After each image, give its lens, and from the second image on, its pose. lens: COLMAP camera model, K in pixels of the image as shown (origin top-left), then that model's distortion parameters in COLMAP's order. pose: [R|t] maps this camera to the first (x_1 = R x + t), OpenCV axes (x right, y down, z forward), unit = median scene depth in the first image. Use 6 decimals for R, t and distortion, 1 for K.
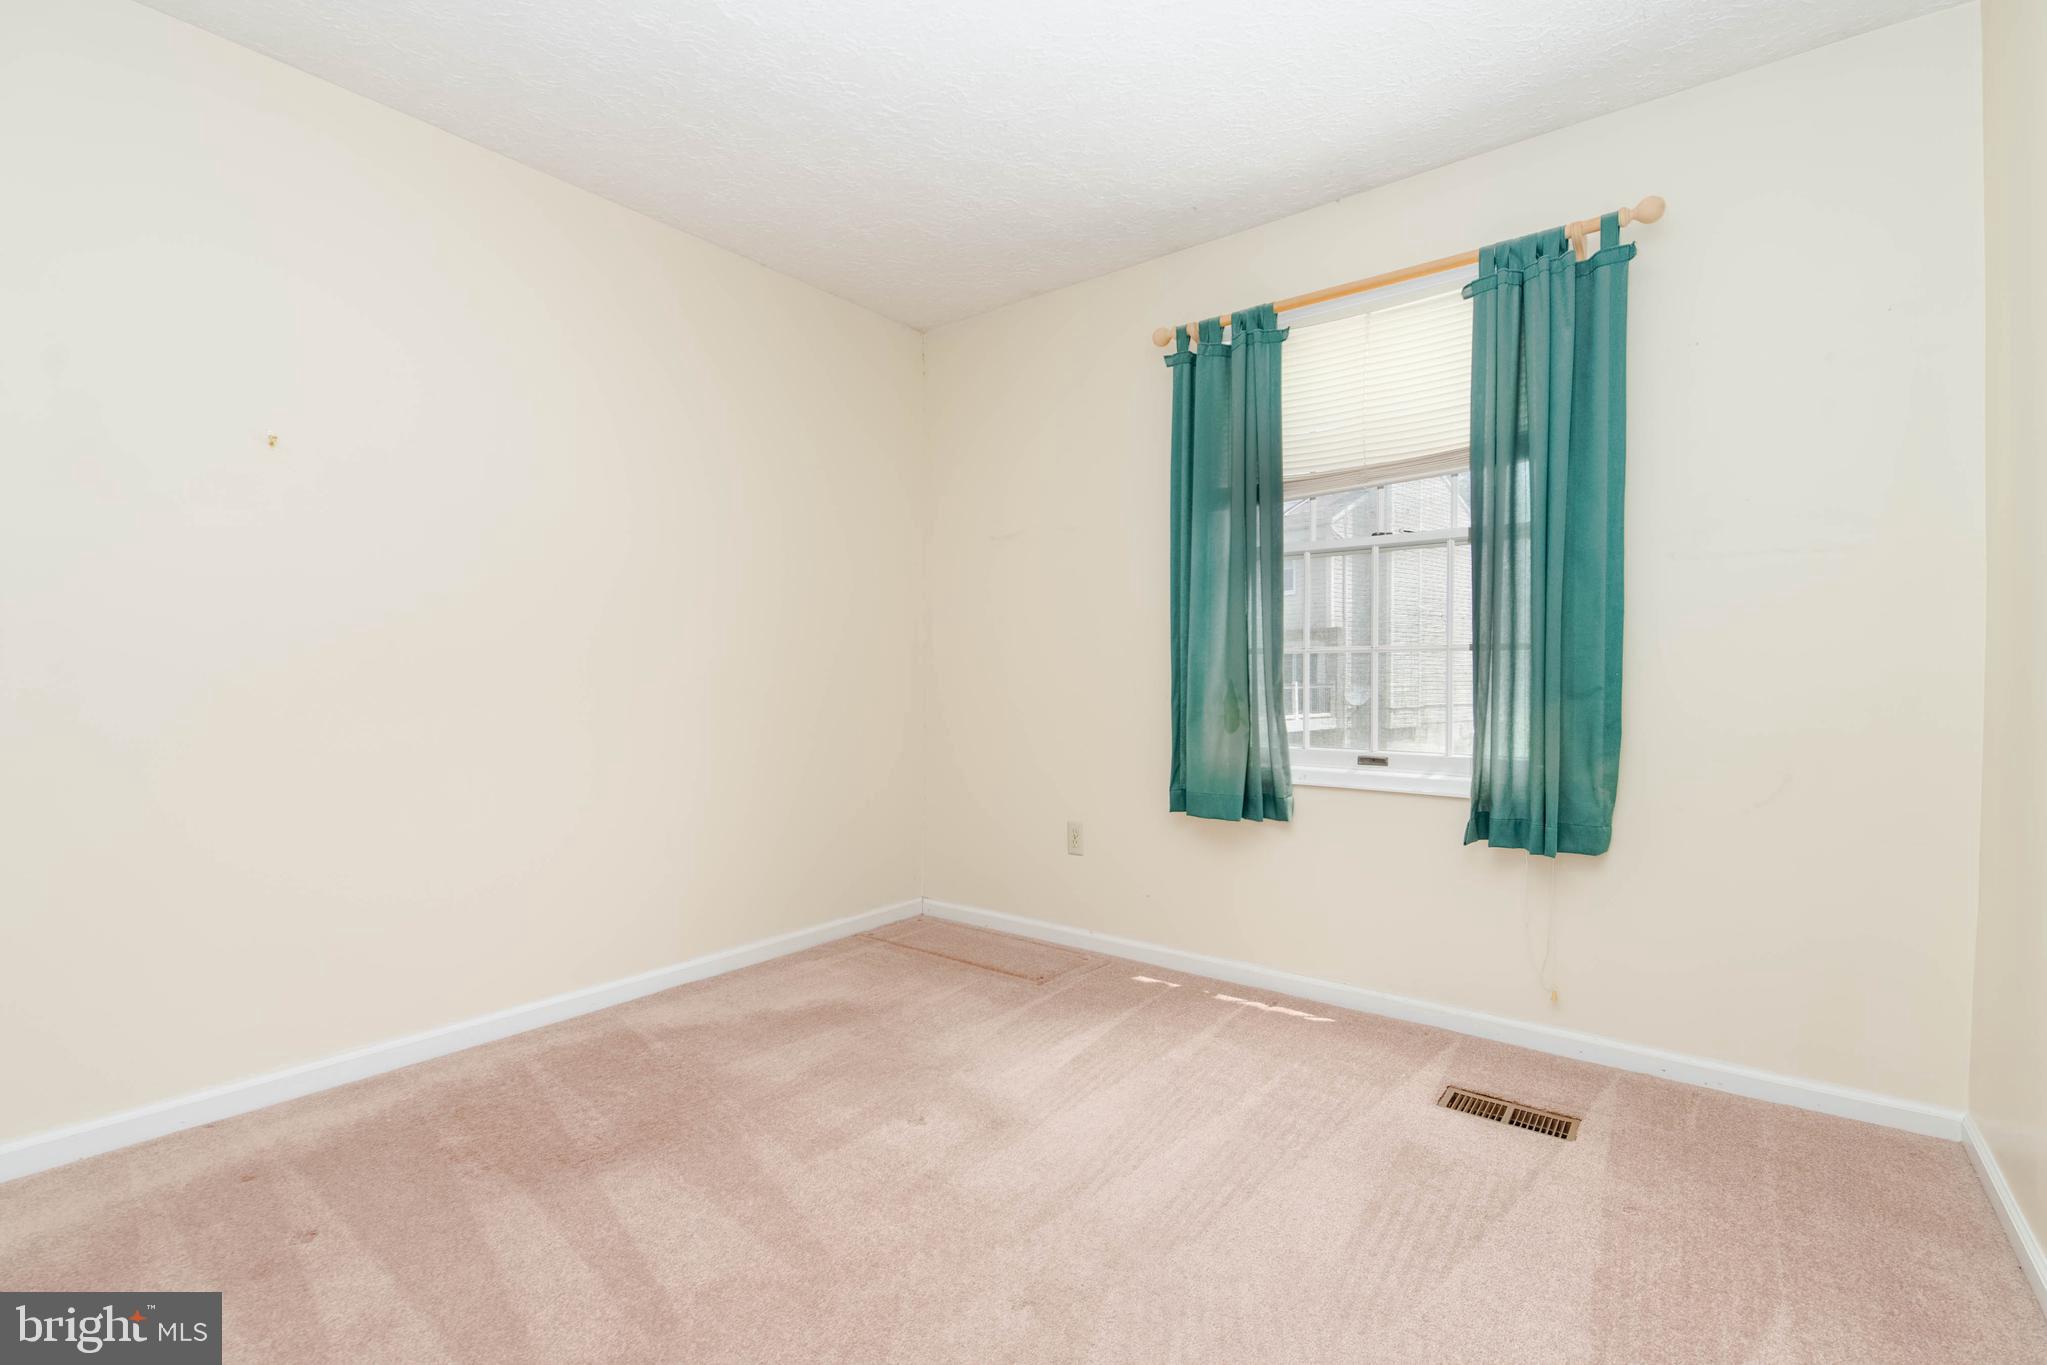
lens RADIAL K [[947.2, 0, 1023.5], [0, 947.2, 682.5], [0, 0, 1]] dist [-0.000901, -0.000004]
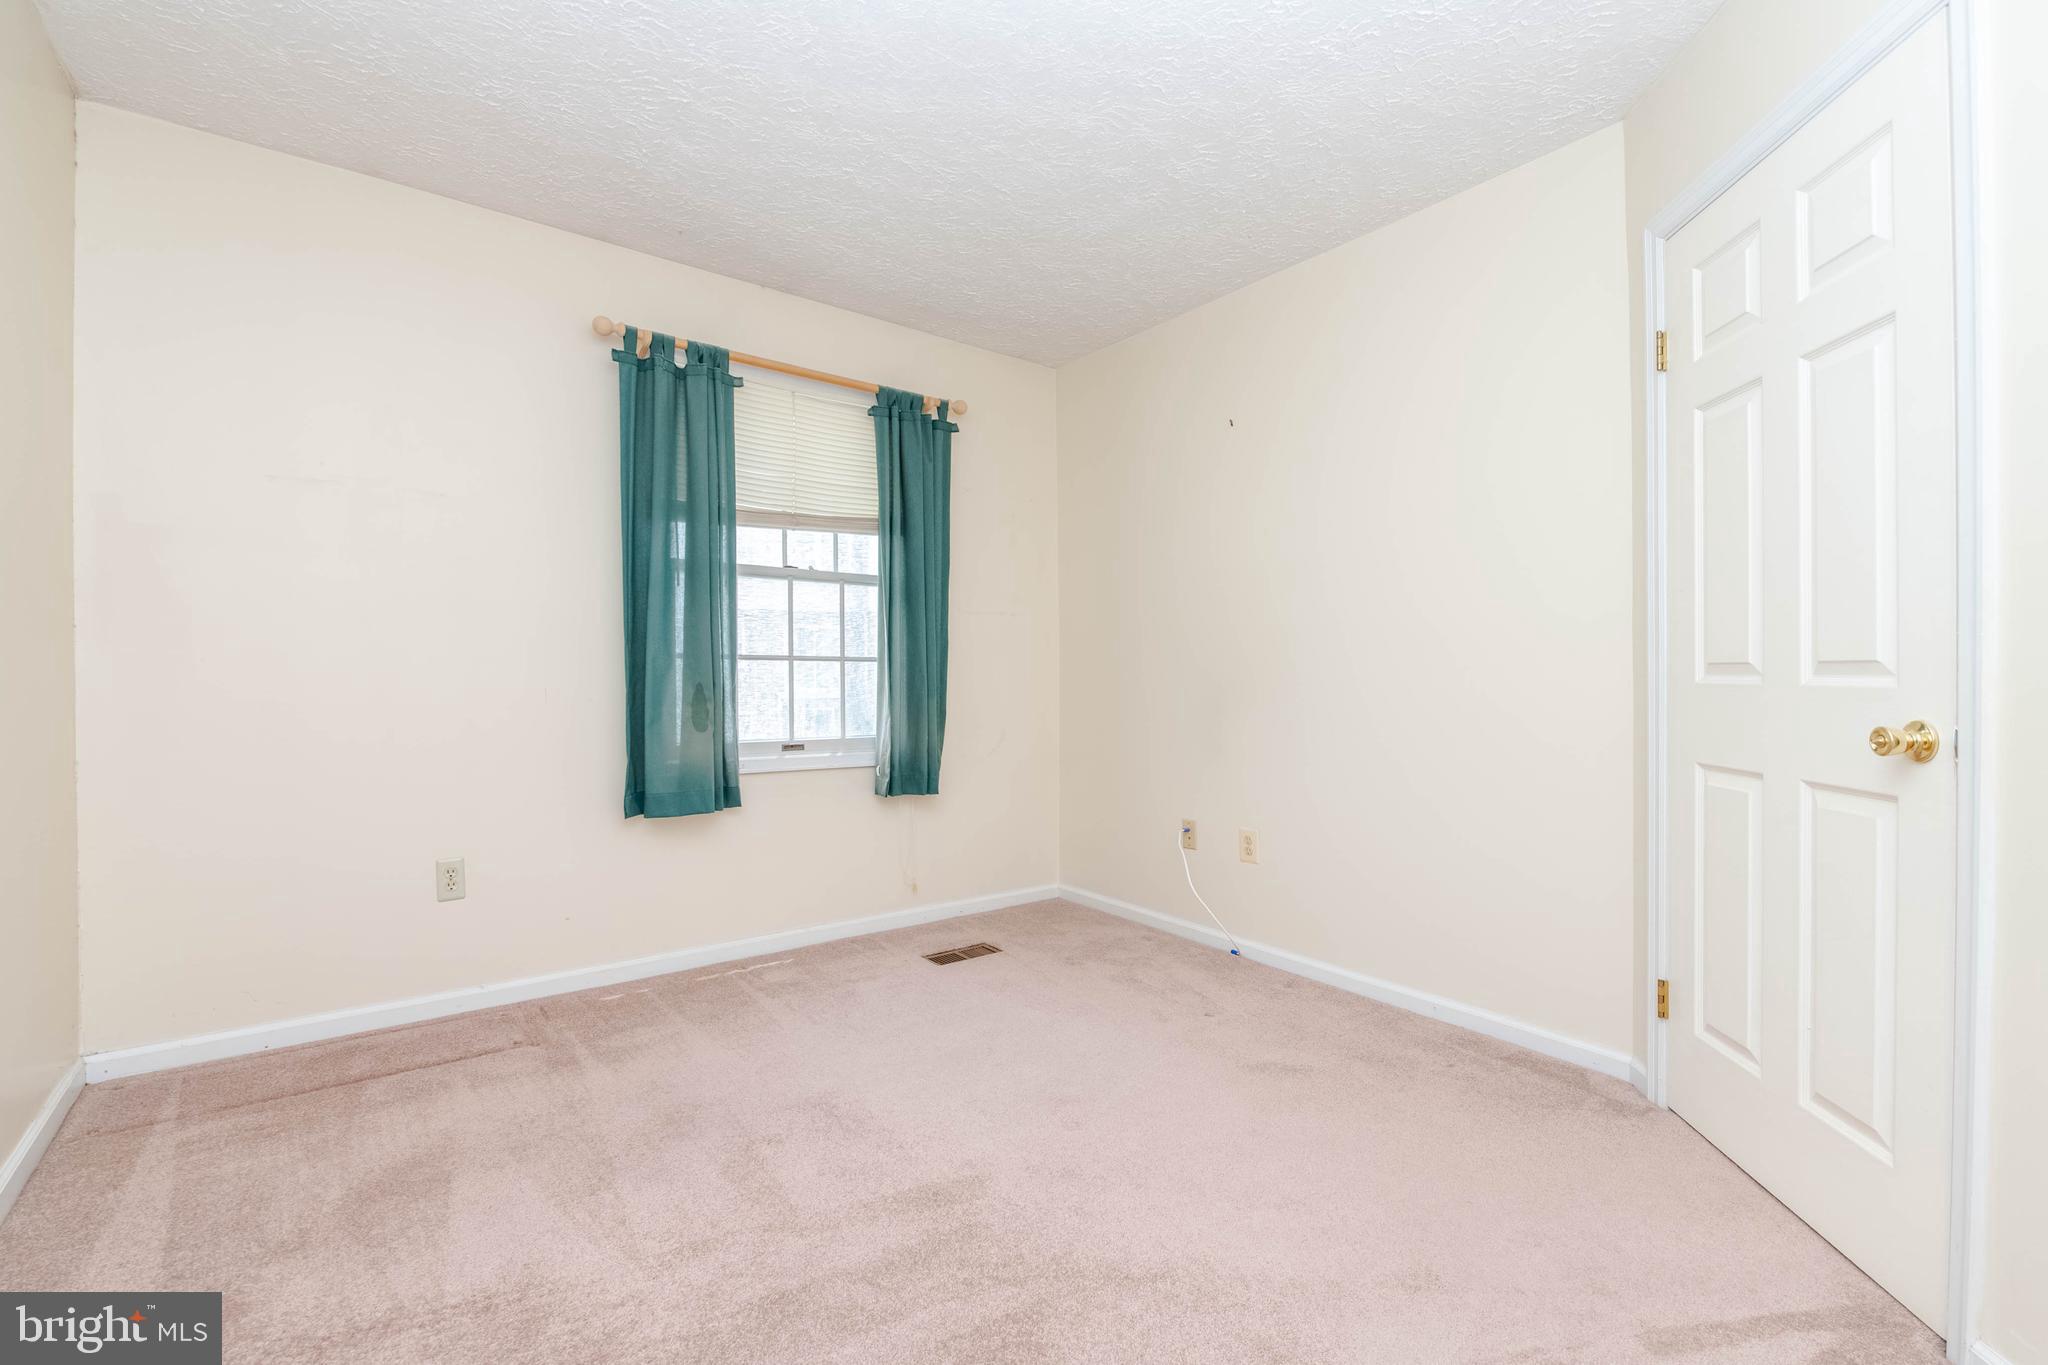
lens RADIAL K [[876.1, 0, 1024.0], [0, 876.1, 682.5], [0, 0, 1]] dist [0.000515, -0.000251]
pose [[0.229463, 0.001947, 0.973315, -0.665537], [0.006441, 0.999973, -0.003519, 0.002481], [-0.973296, 0.007077, 0.229444, 0.412891]]
